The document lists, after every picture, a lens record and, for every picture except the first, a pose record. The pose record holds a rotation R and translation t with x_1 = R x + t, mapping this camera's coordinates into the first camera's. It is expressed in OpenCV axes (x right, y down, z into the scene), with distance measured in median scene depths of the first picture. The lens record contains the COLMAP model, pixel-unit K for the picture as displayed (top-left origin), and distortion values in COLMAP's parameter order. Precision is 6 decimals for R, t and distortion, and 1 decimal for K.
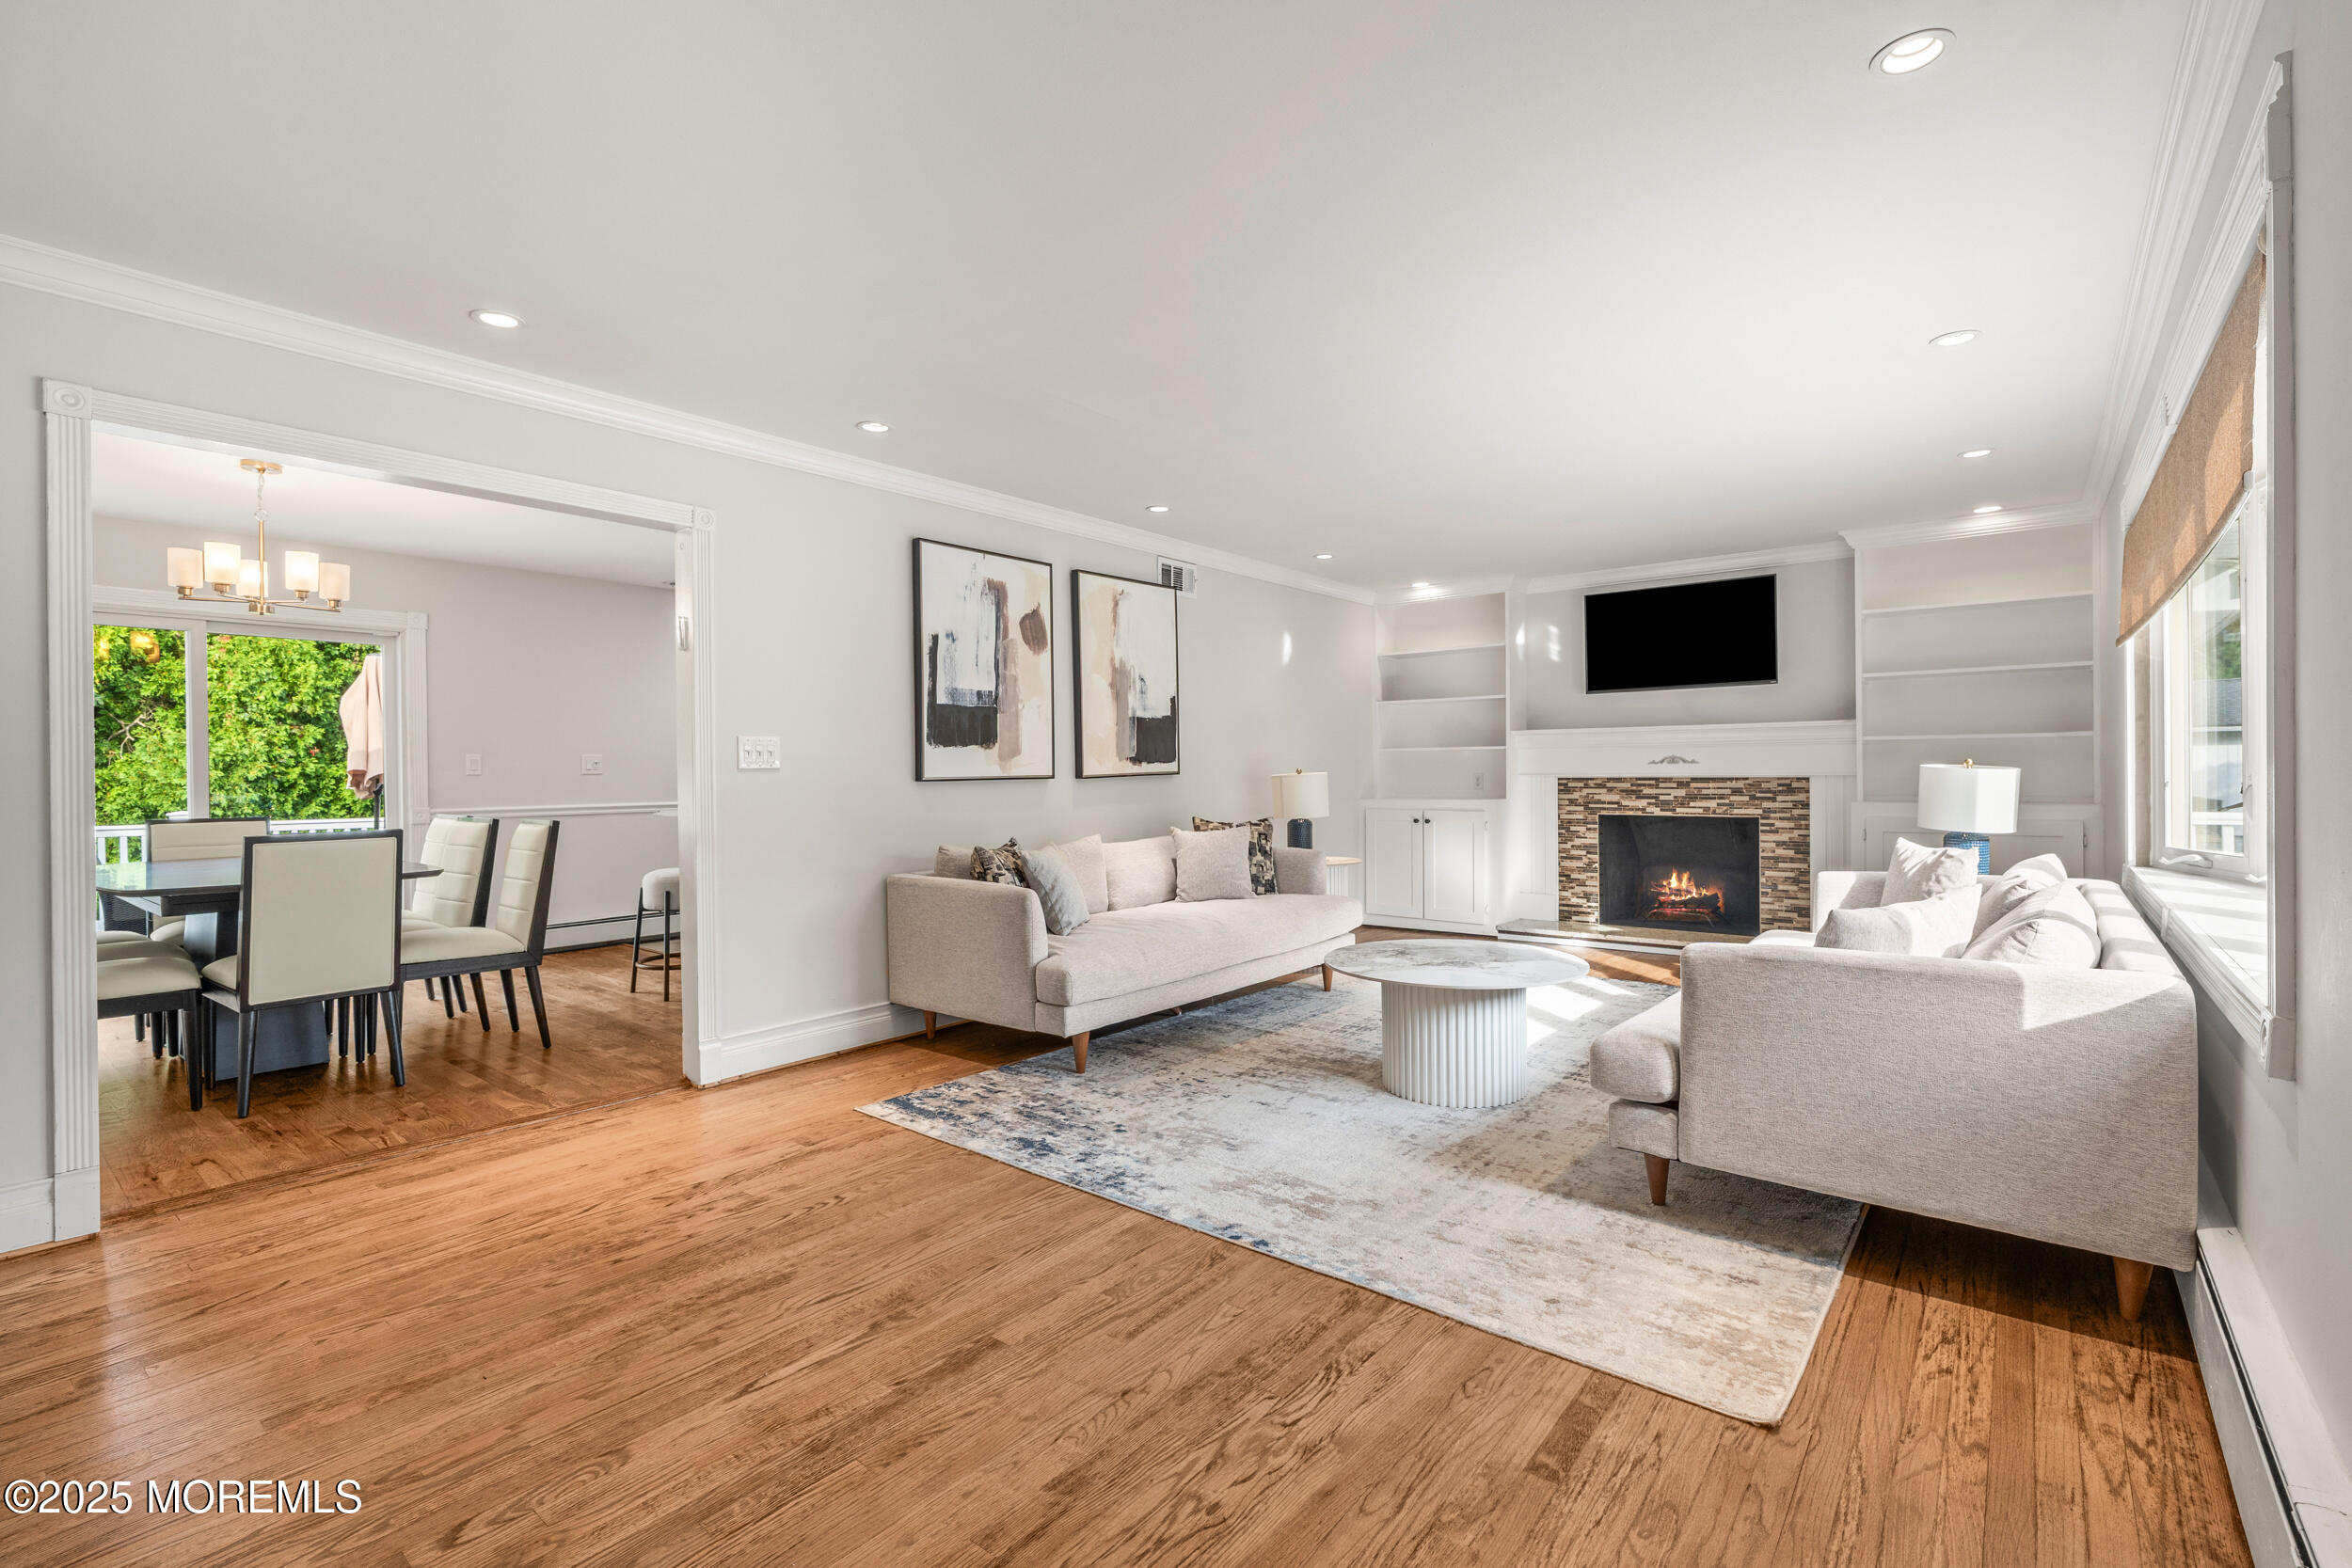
lens RADIAL K [[1047.1, 0, 1168.5], [0, 1047.1, 777.7], [0, 0, 1]] dist [-0.003667, -0.000504]
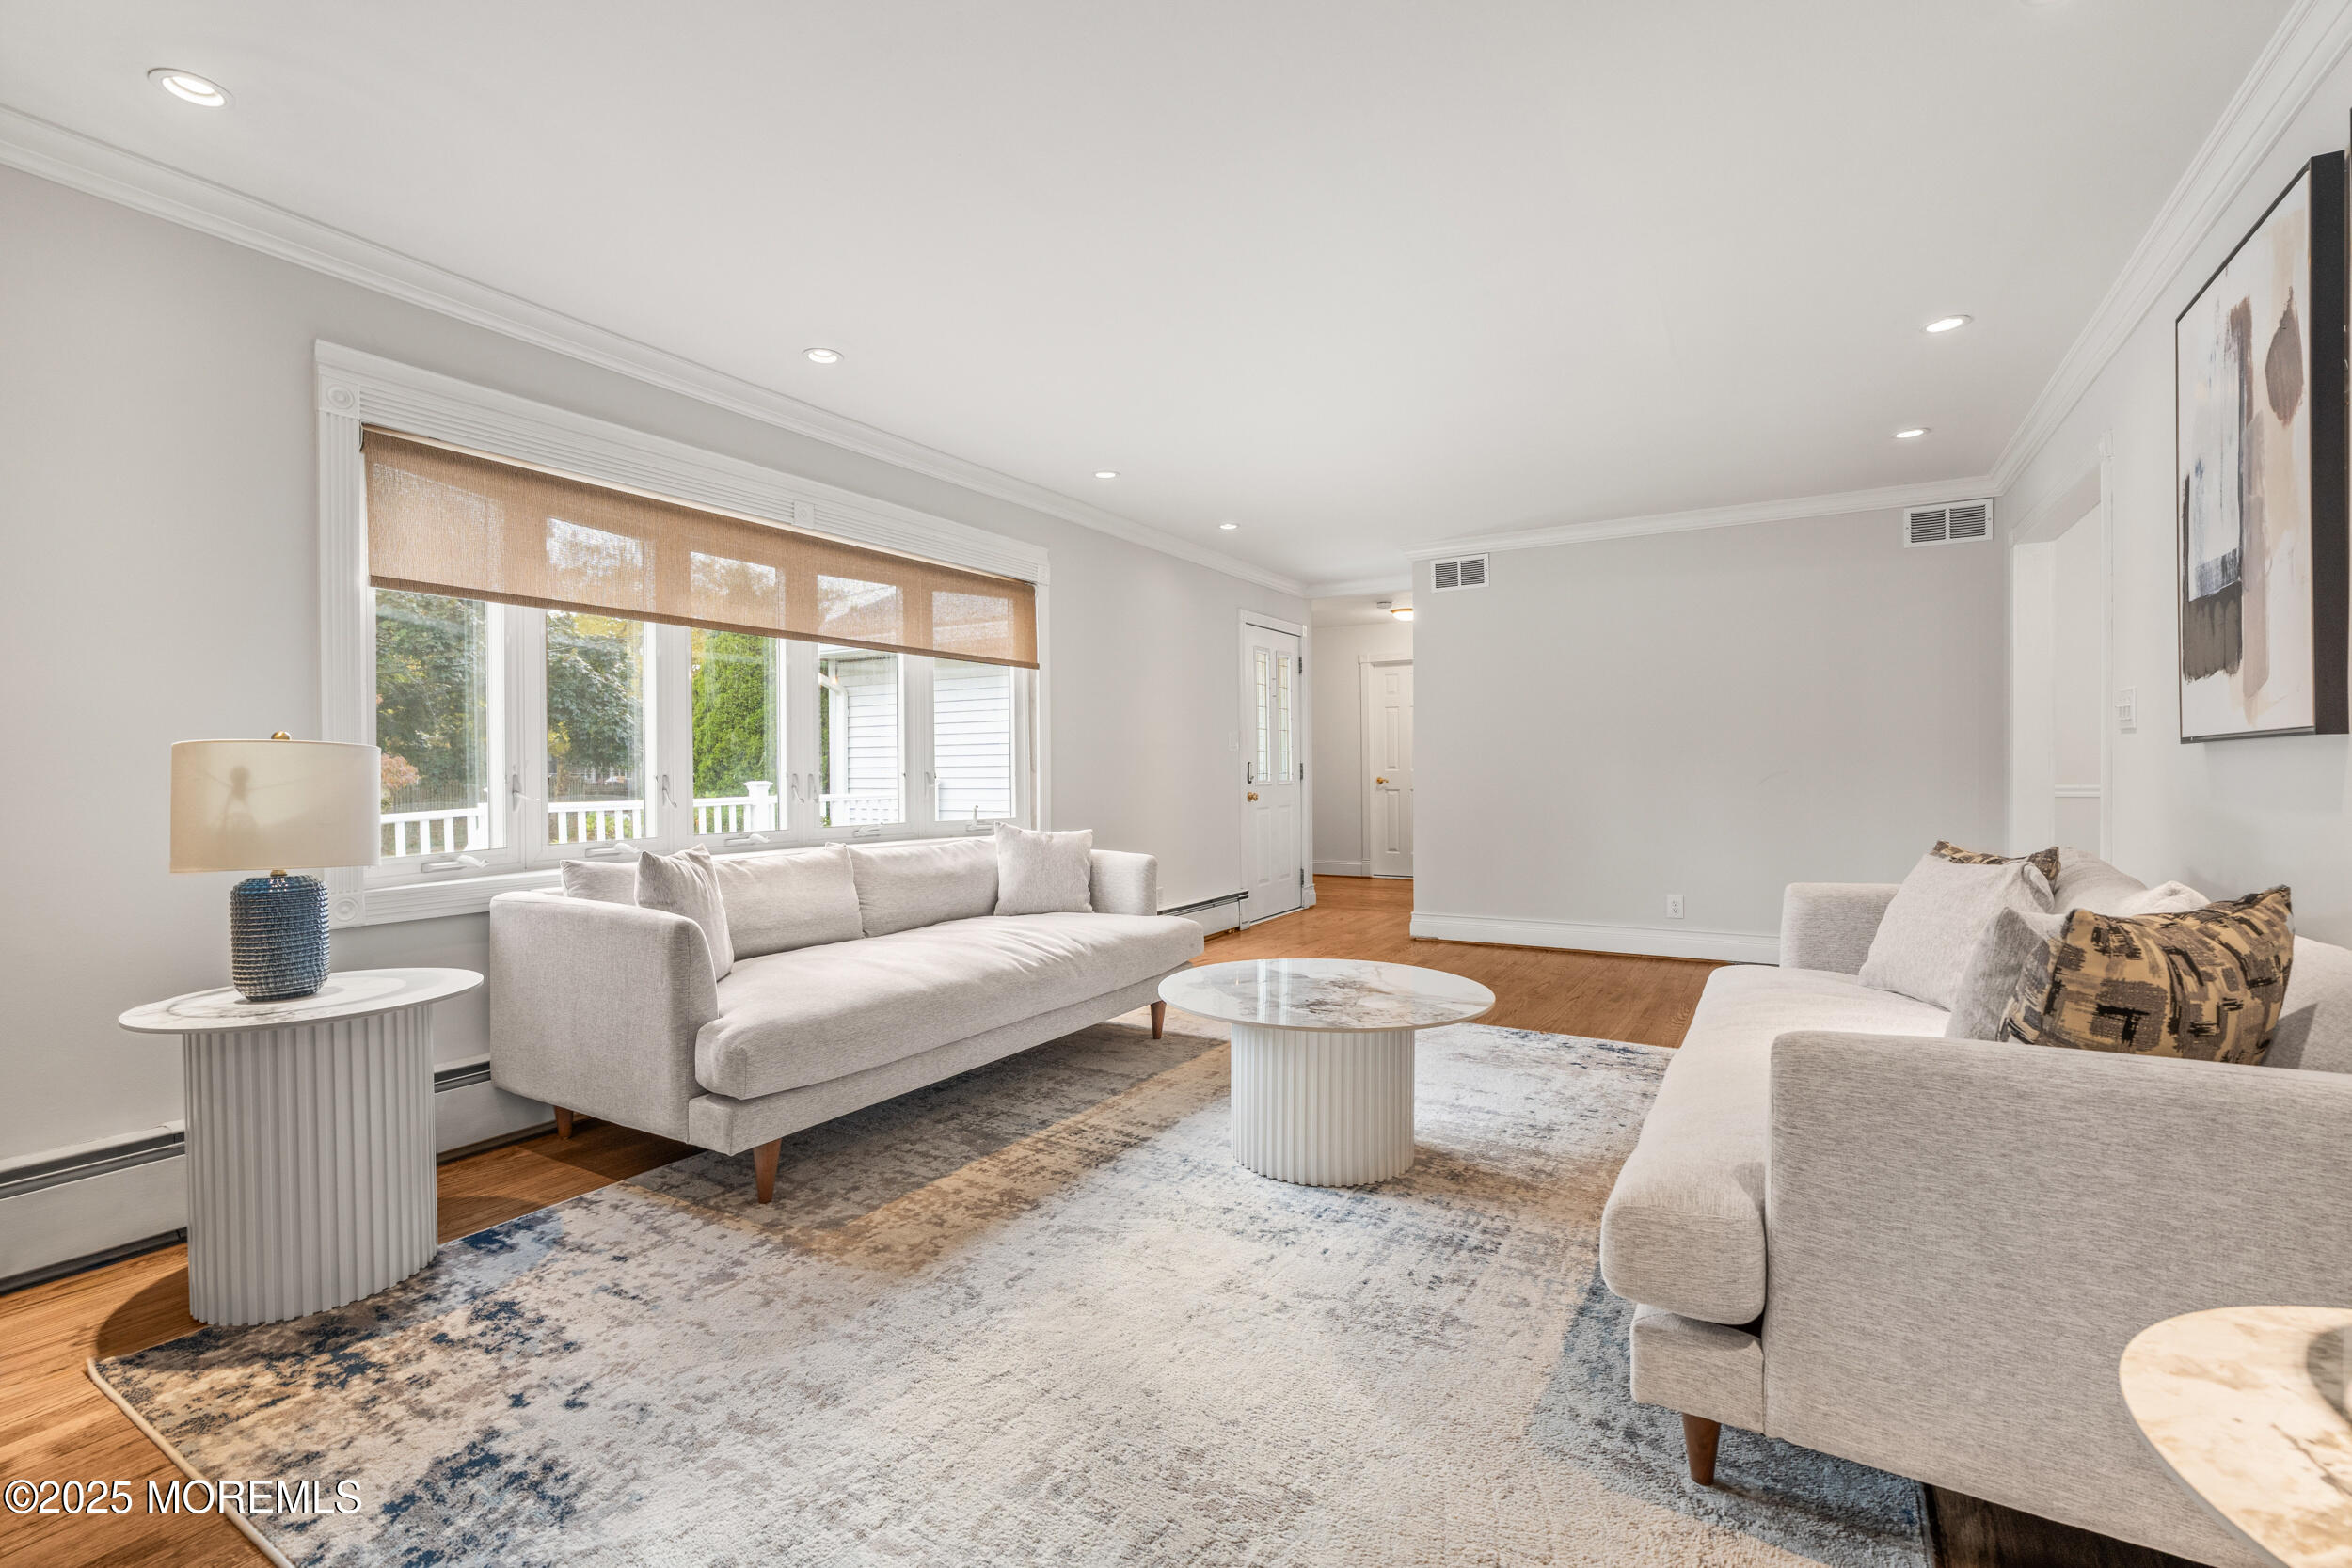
lens RADIAL K [[1047.1, 0, 1174.6], [0, 1047.1, 782.2], [0, 0, 1]] dist [-0.003667, -0.000504]
pose [[-0.988854, 0.013301, -0.148295, 0.537621], [0.011370, 0.999839, 0.013866, 0.013001], [0.148456, 0.012025, -0.988846, 2.023360]]
